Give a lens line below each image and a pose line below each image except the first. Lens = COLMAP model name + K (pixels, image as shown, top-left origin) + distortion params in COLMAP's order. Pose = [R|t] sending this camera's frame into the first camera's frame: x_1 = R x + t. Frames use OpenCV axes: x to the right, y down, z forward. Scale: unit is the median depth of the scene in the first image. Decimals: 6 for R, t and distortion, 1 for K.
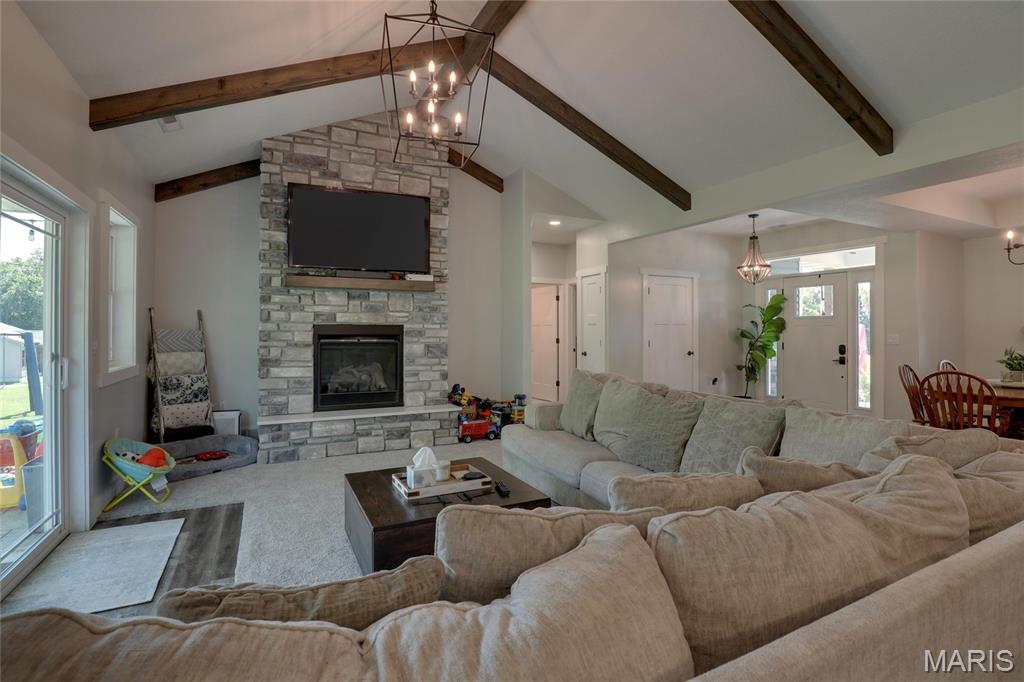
lens RADIAL K [[478.9, 0, 516.2], [0, 478.9, 330.9], [0, 0, 1]] dist [-0.022047, 0.001830]
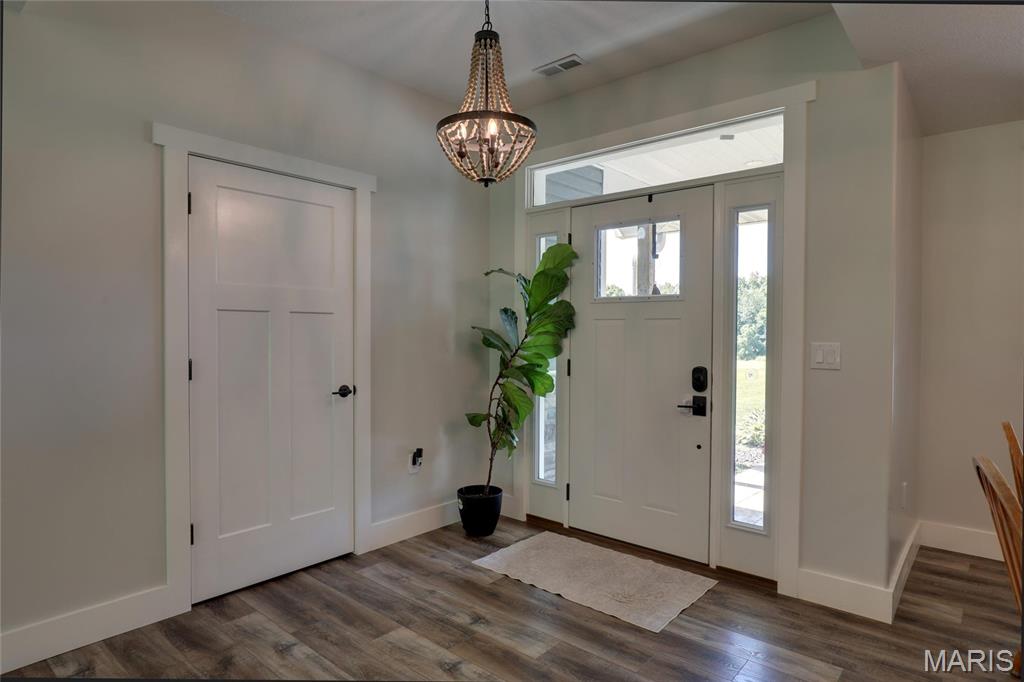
lens RADIAL K [[582.6, 0, 507.9], [0, 582.6, 337.4], [0, 0, 1]] dist [-0.034358, 0.002773]
pose [[0.915526, 0.002521, 0.402250, 0.296921], [-0.006350, 0.999946, 0.008186, 0.000744], [-0.402208, -0.010049, 0.915493, 0.537824]]
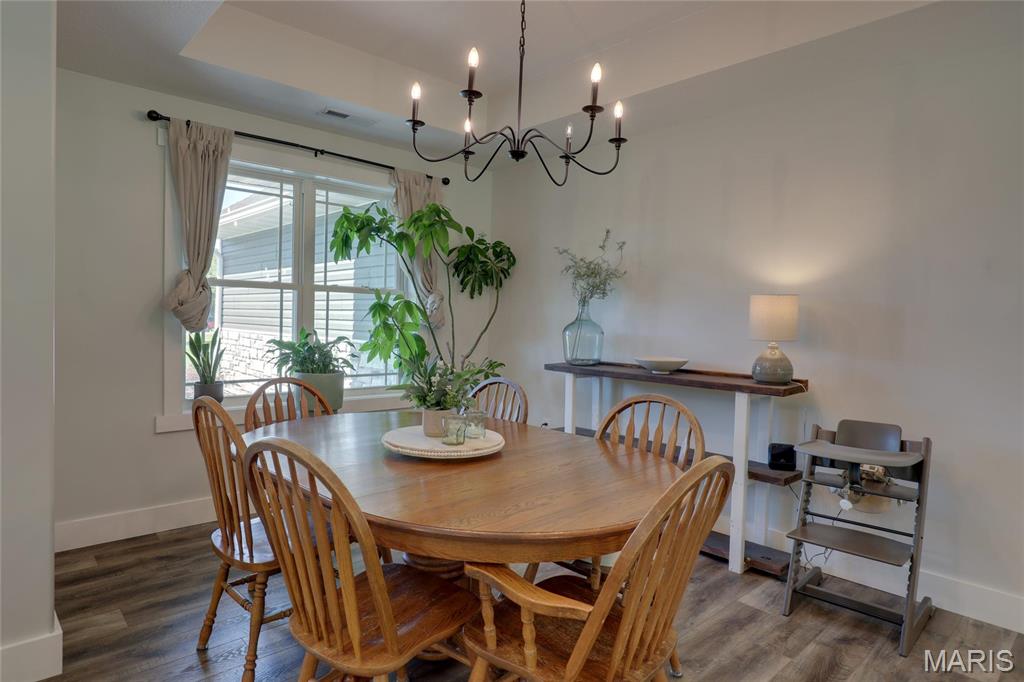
lens RADIAL K [[582.6, 0, 484.6], [0, 582.6, 333.4], [0, 0, 1]] dist [-0.034358, 0.002773]
pose [[-0.272022, -0.029079, 0.961851, 1.348411], [-0.021586, 0.999476, 0.024112, -0.012551], [-0.962049, -0.014203, -0.272507, 3.490418]]
